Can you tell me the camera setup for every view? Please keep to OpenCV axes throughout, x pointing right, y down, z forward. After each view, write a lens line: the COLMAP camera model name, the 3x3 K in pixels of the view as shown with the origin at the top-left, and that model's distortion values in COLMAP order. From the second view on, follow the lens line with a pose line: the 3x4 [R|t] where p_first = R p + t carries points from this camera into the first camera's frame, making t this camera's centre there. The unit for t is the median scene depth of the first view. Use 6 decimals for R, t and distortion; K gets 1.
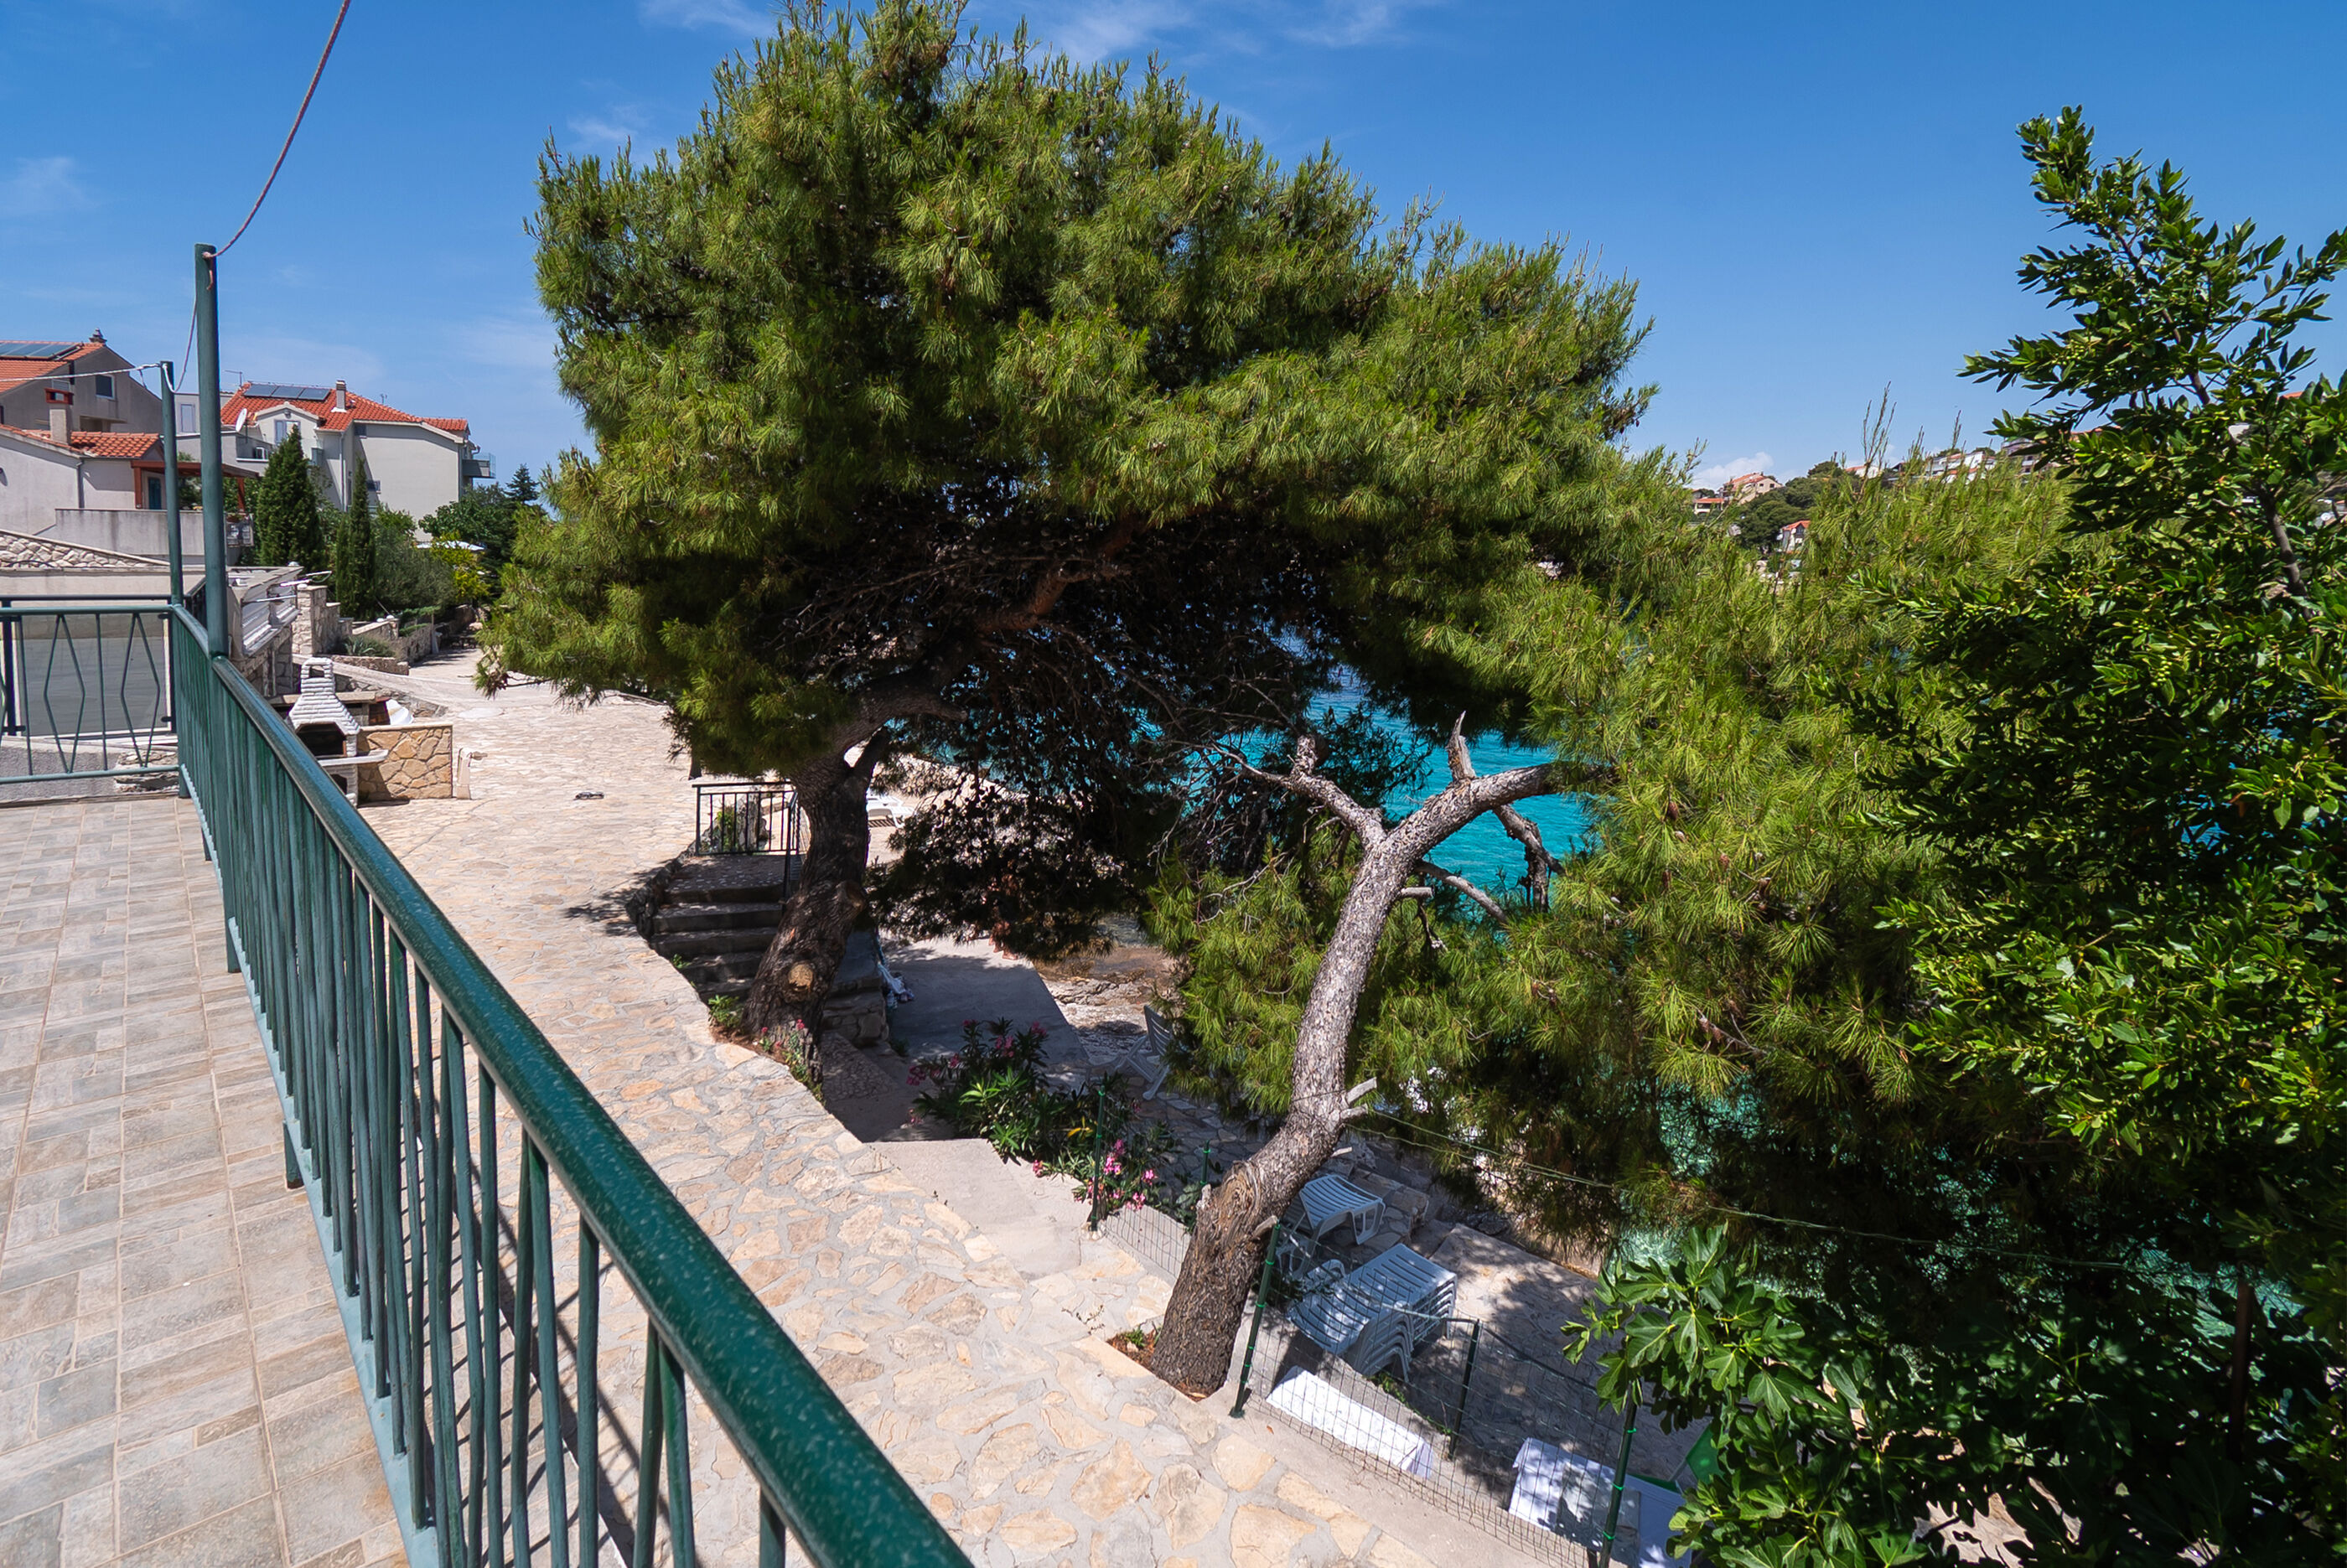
lens RADIAL K [[1073.1, 0, 1151.7], [0, 1073.1, 693.8], [0, 0, 1]] dist [0.003091, -0.007744]
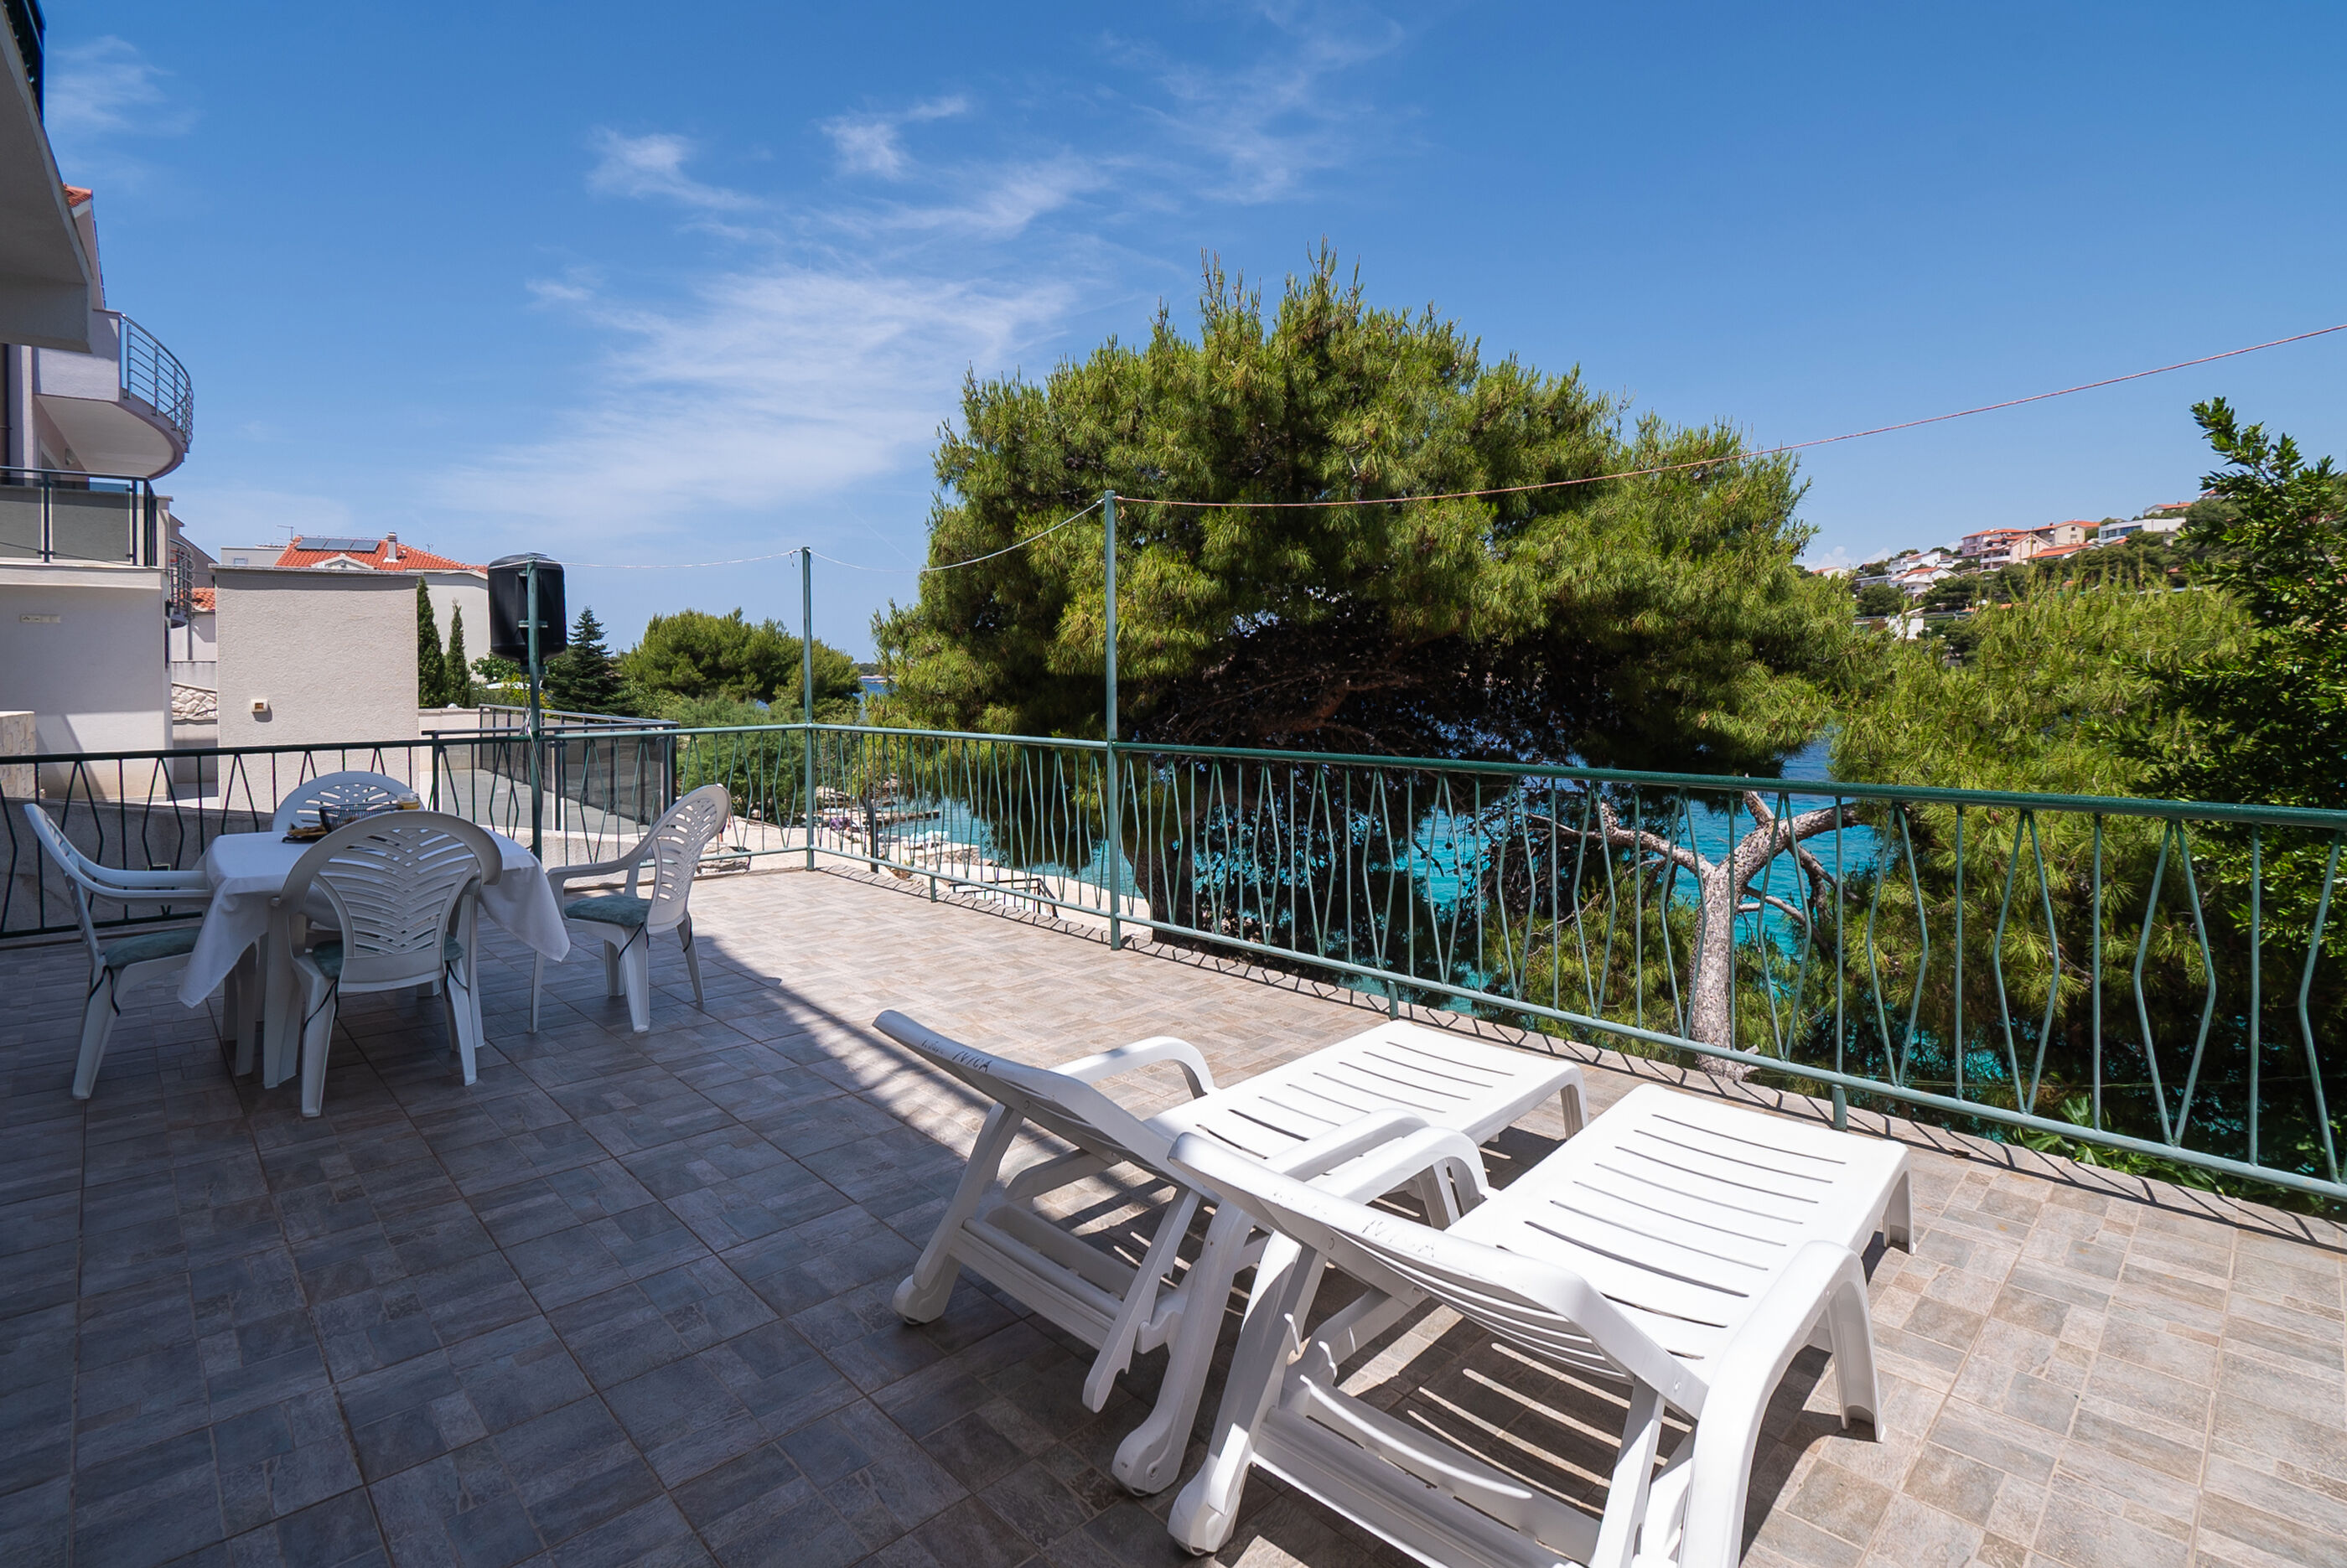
lens RADIAL K [[1073.1, 0, 1148.1], [0, 1073.1, 647.1], [0, 0, 1]] dist [0.003091, -0.007744]
pose [[0.999328, -0.031312, 0.019058, -0.464906], [0.033867, 0.987611, -0.153222, 0.039554], [-0.014024, 0.153764, 0.988008, -0.325370]]
